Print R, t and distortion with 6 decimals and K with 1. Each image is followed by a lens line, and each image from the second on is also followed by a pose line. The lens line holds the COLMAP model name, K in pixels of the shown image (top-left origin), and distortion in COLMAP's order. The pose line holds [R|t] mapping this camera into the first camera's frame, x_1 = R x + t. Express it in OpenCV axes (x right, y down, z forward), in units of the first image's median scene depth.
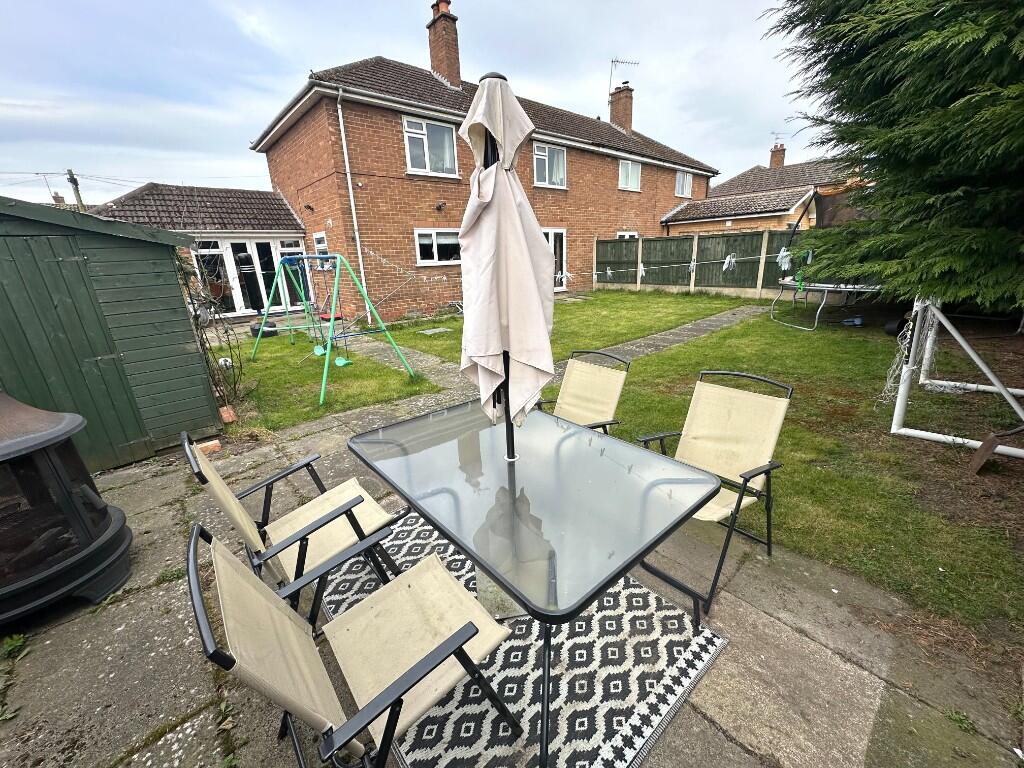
lens RADIAL K [[404.8, 0, 514.6], [0, 404.8, 386.7], [0, 0, 1]] dist [-0.003870, 0.000009]
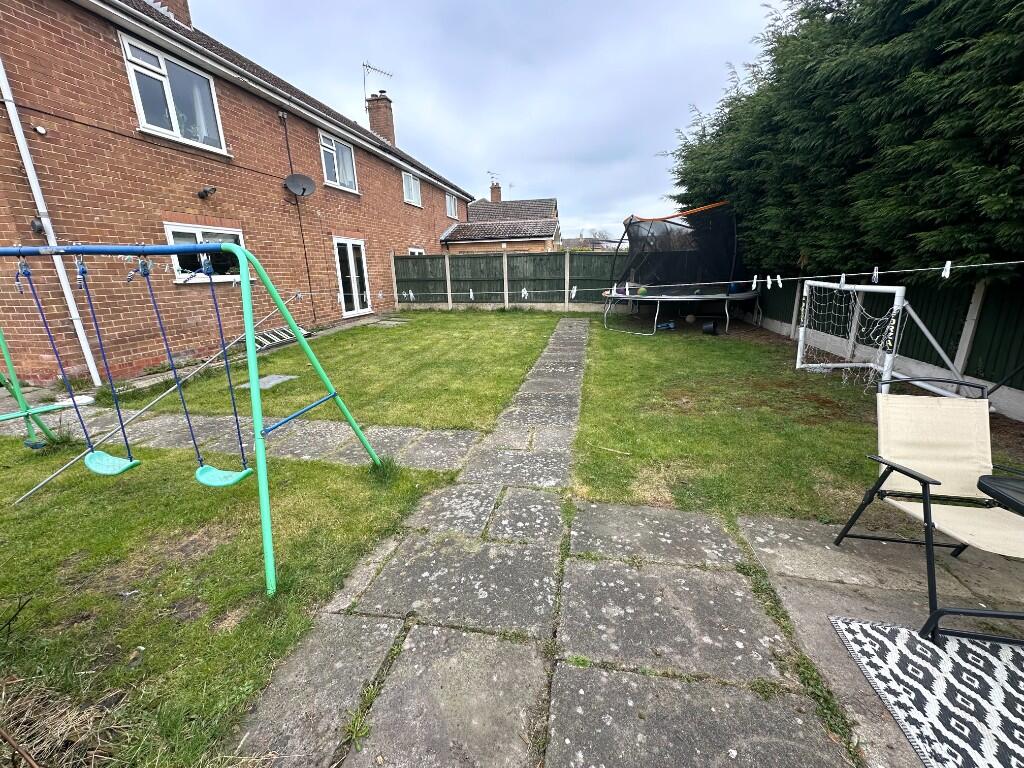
lens RADIAL K [[404.8, 0, 513.4], [0, 404.8, 385.6], [0, 0, 1]] dist [-0.003870, 0.000009]
pose [[0.797816, -0.148328, 0.584370, -0.184441], [0.178208, 0.983972, 0.006457, -0.047420], [-0.575961, 0.098988, 0.811462, 0.185764]]
